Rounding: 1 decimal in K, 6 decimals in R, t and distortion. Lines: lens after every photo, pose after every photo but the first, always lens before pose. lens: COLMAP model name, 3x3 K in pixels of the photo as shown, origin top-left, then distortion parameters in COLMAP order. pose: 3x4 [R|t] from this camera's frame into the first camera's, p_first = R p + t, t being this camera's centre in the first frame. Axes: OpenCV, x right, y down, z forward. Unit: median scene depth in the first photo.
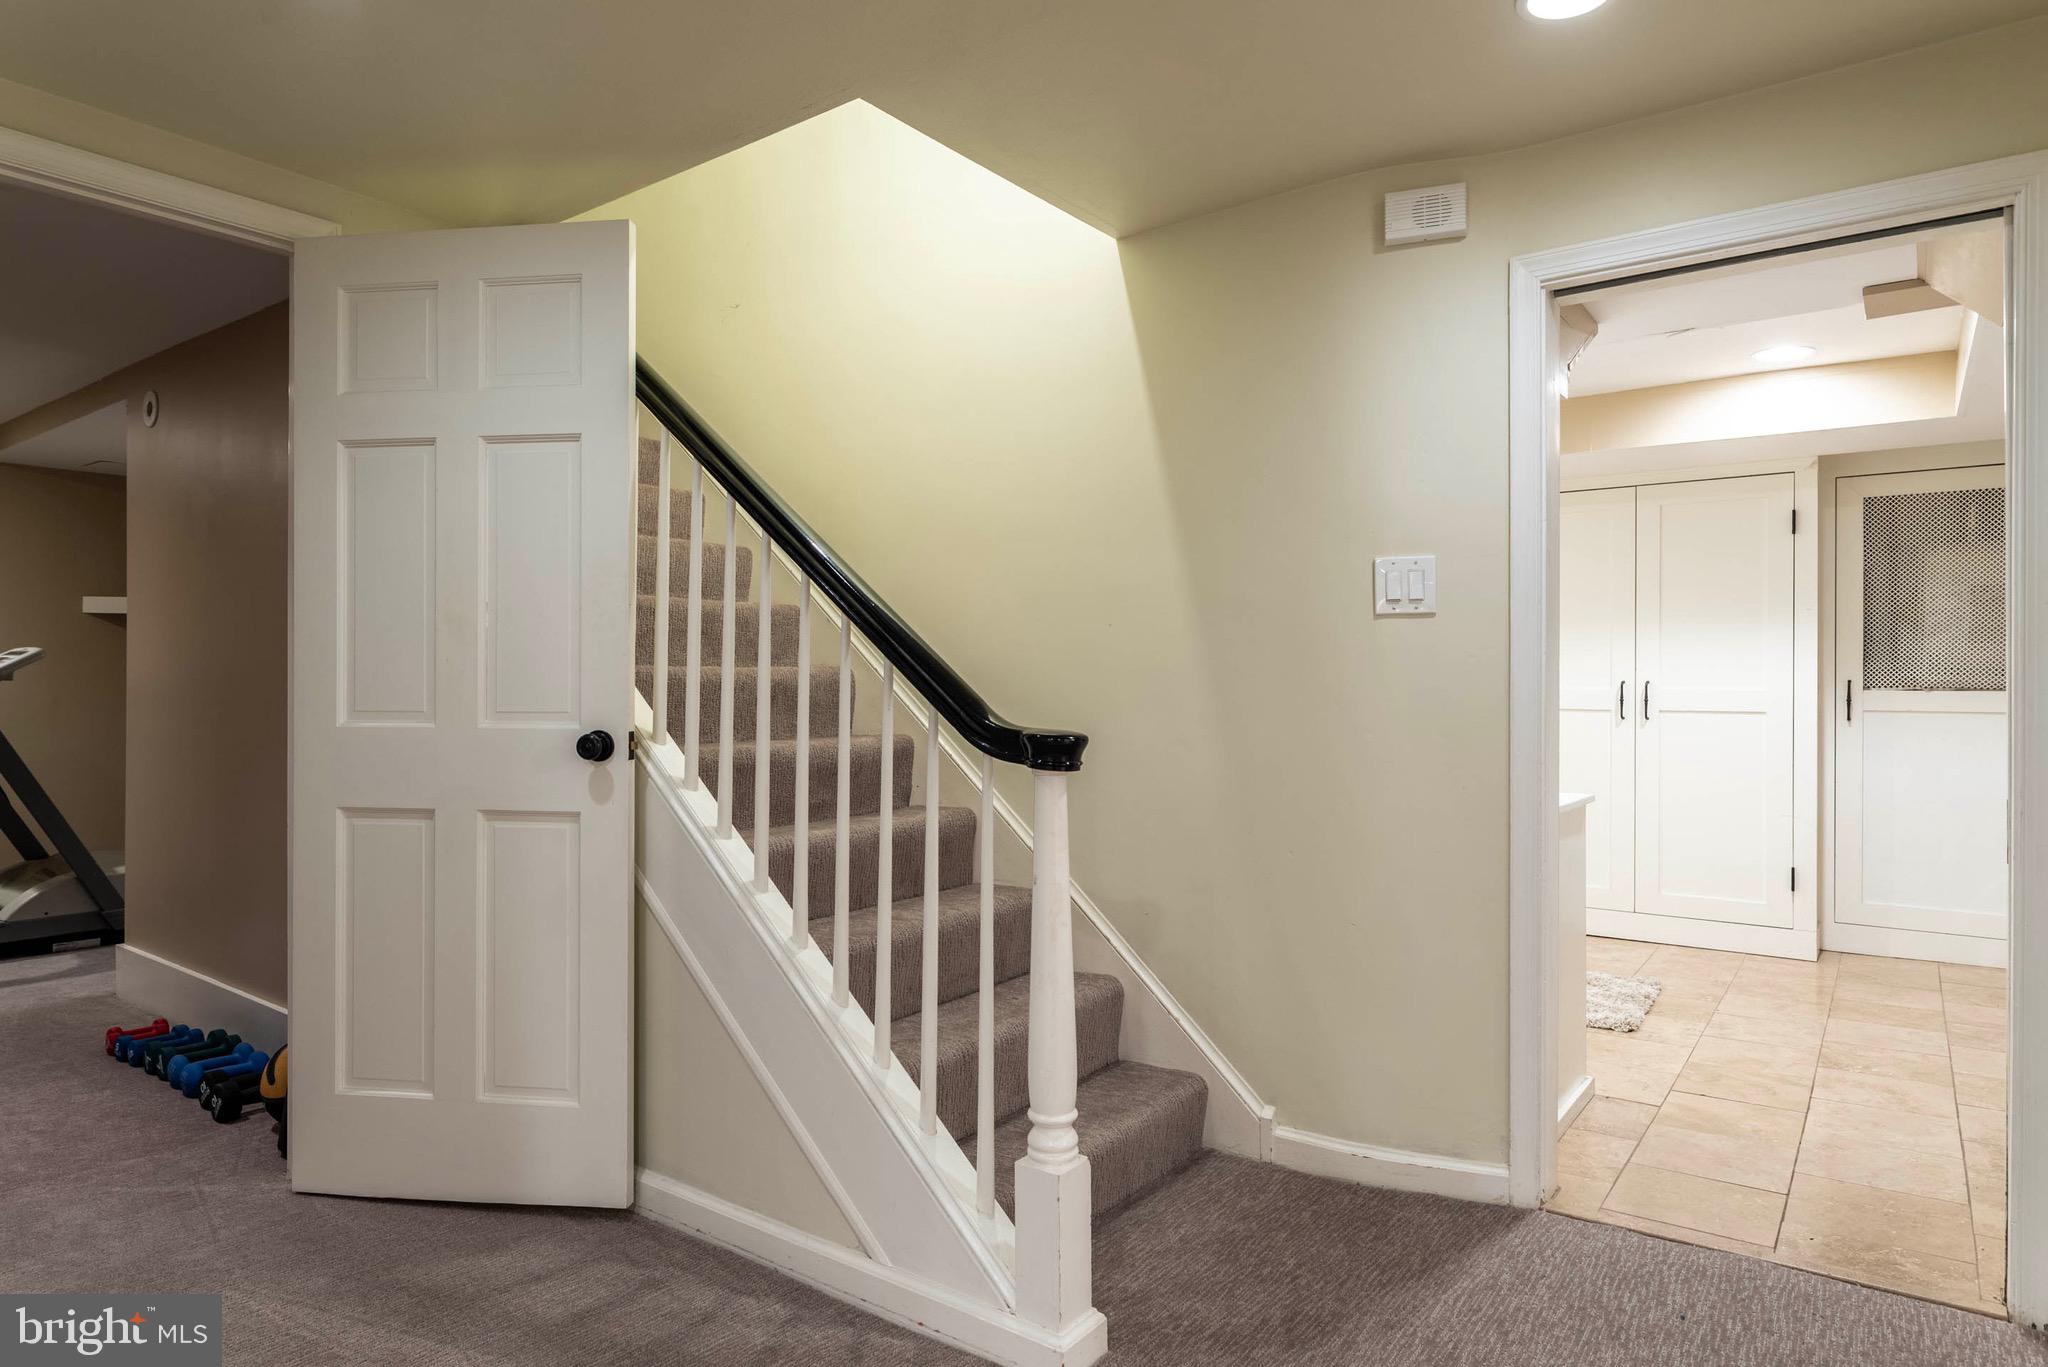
lens RADIAL K [[1180.6, 0, 1018.3], [0, 1180.6, 682.6], [0, 0, 1]] dist [0.000202, -0.000209]
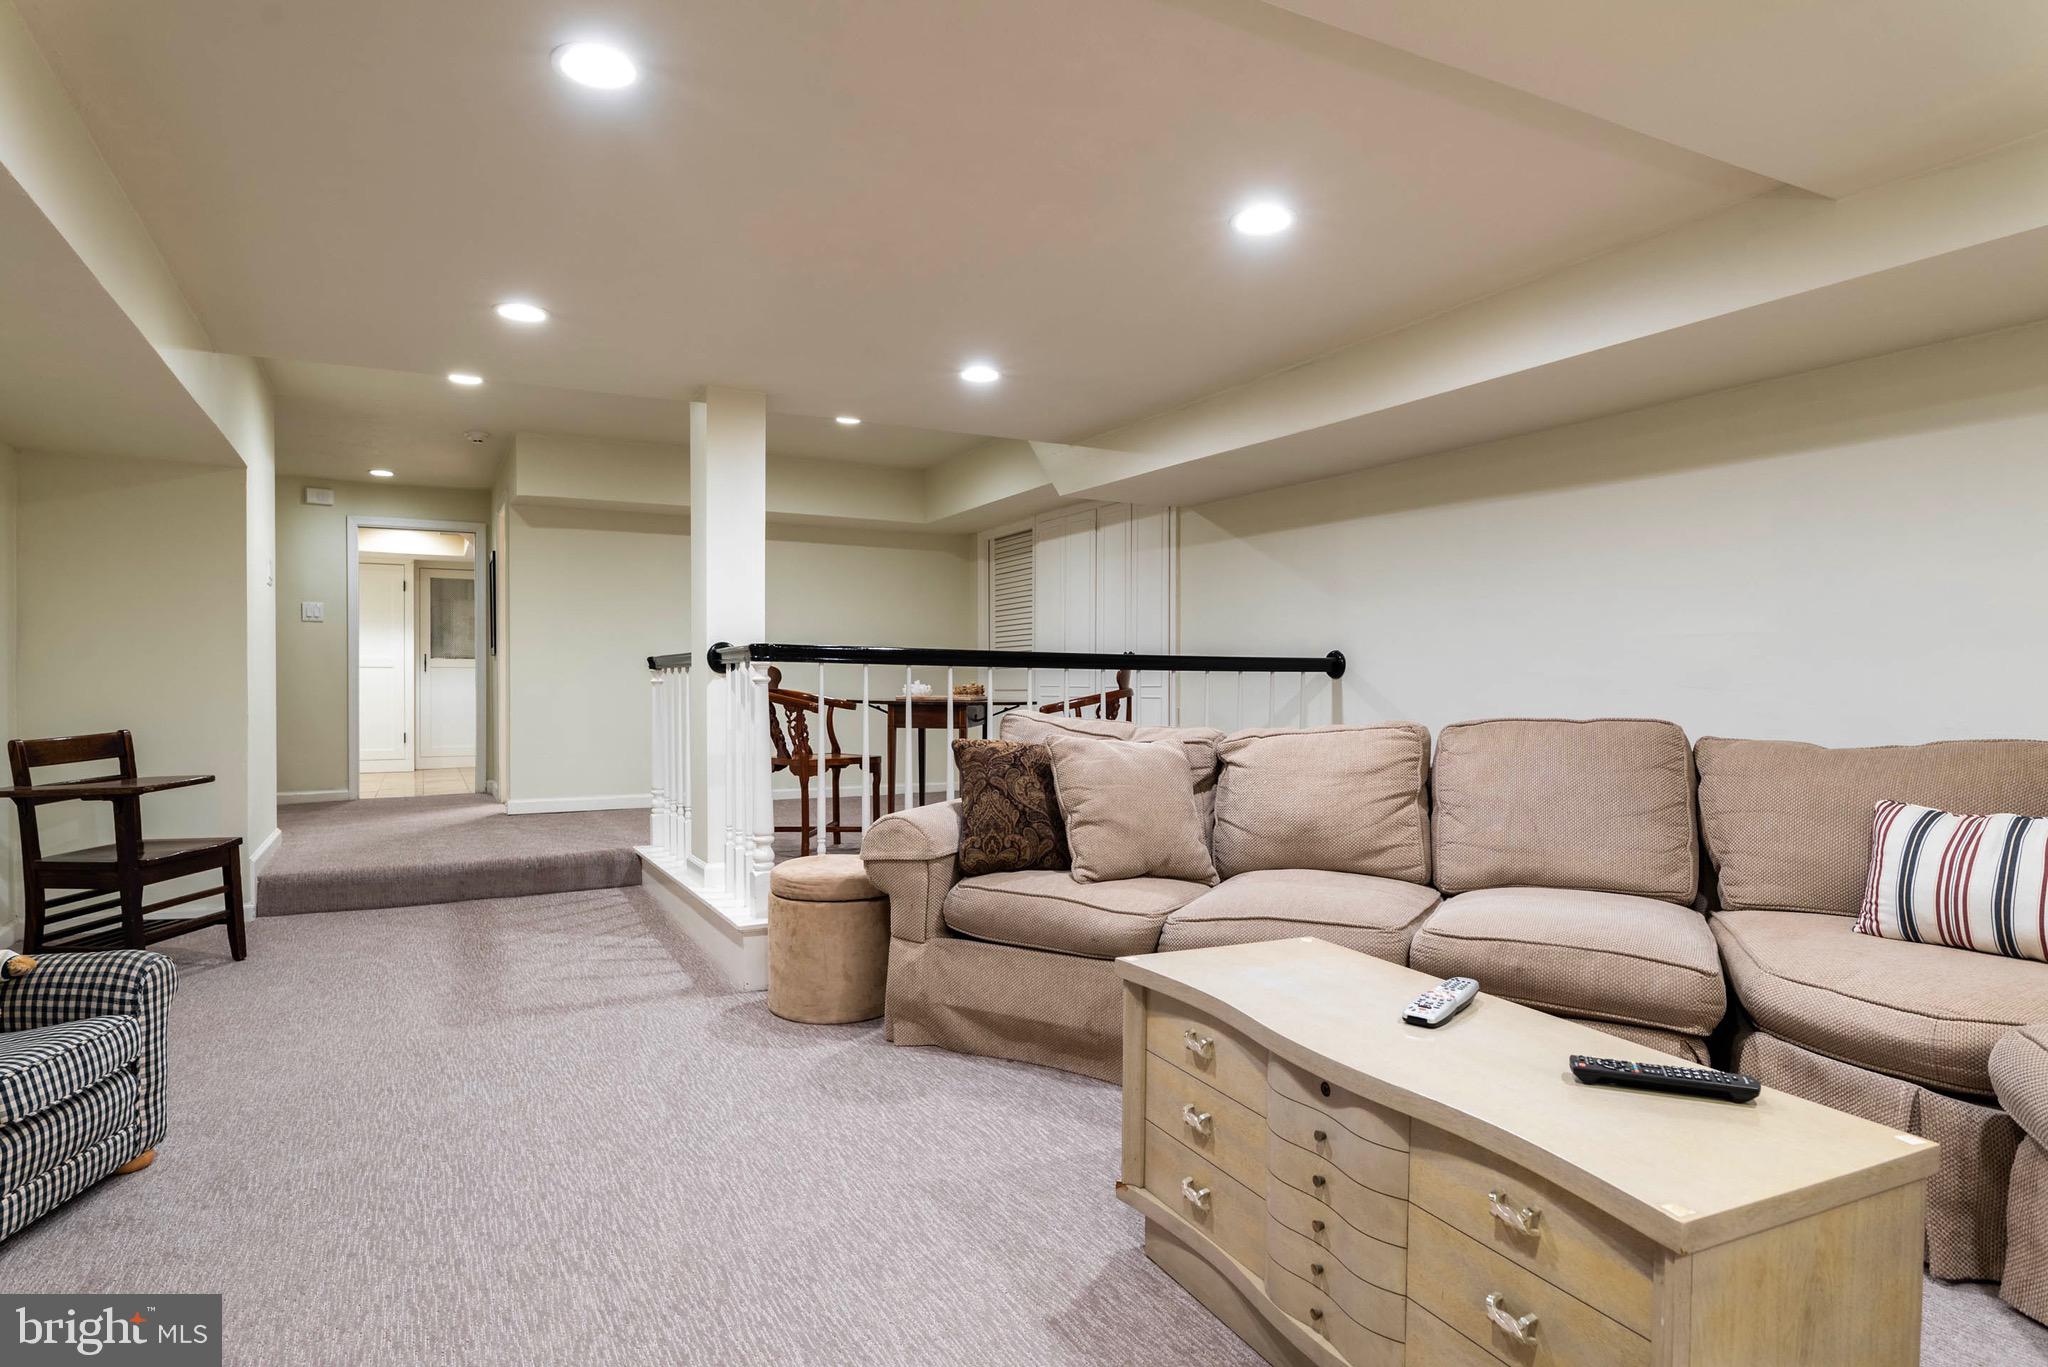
lens RADIAL K [[1180.6, 0, 1021.6], [0, 1180.6, 689.1], [0, 0, 1]] dist [0.000202, -0.000209]
pose [[0.445184, -0.003081, 0.895434, -0.995547], [0.004003, 0.999991, 0.001450, 0.077655], [-0.895430, 0.002939, 0.445192, -1.265966]]
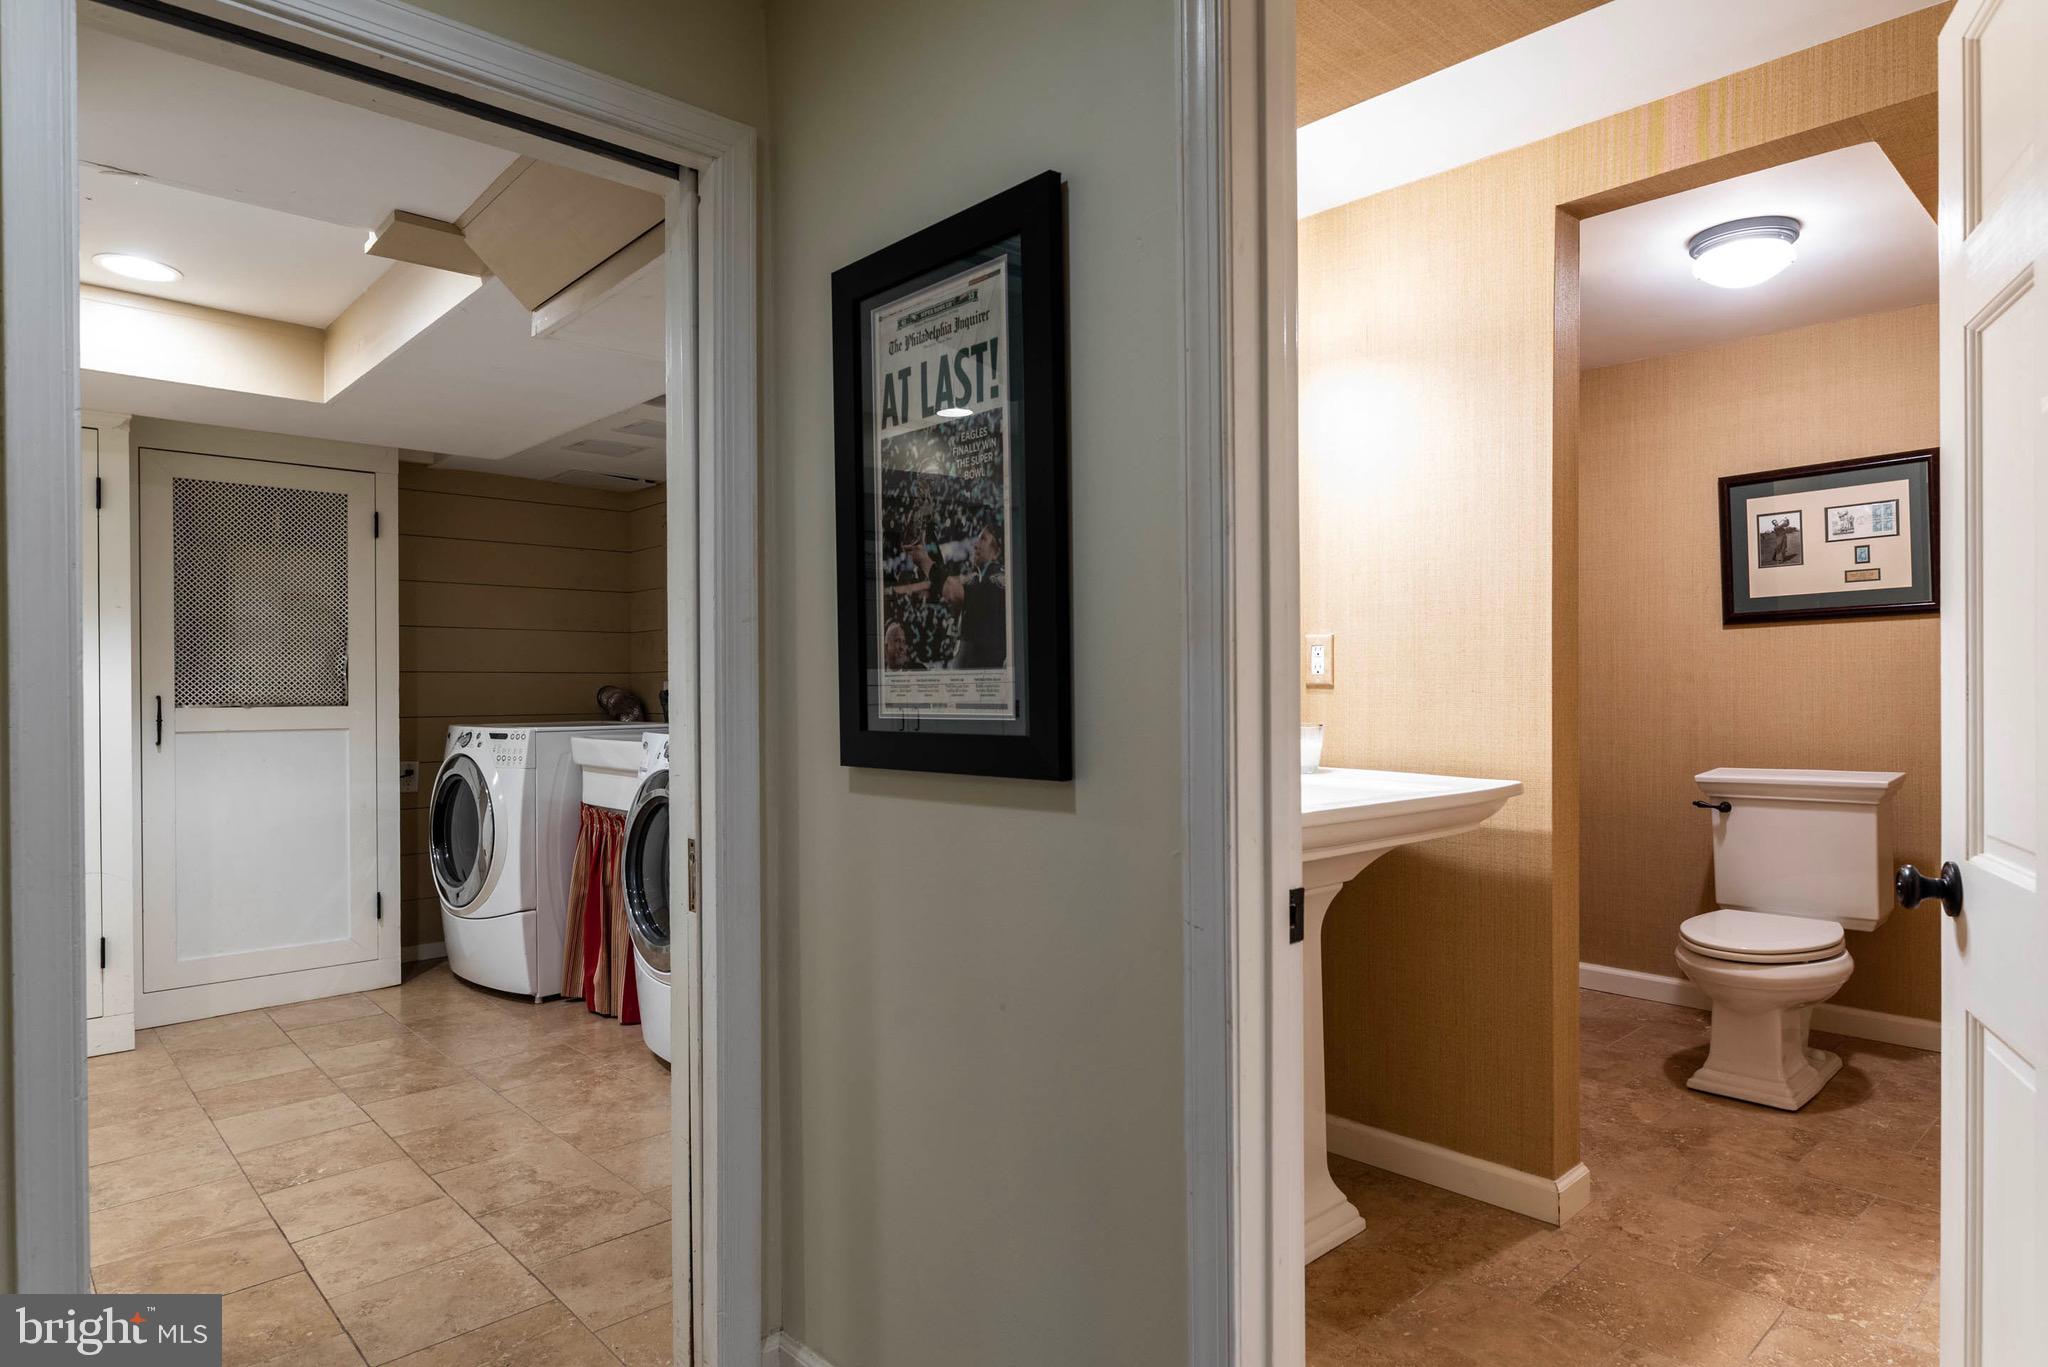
lens RADIAL K [[1180.6, 0, 1019.3], [0, 1180.6, 691.0], [0, 0, 1]] dist [0.000202, -0.000209]
pose [[0.183315, -0.007407, 0.983026, 0.003935], [0.006239, 0.999960, 0.006371, -0.008052], [-0.983034, 0.004965, 0.183354, 0.292108]]
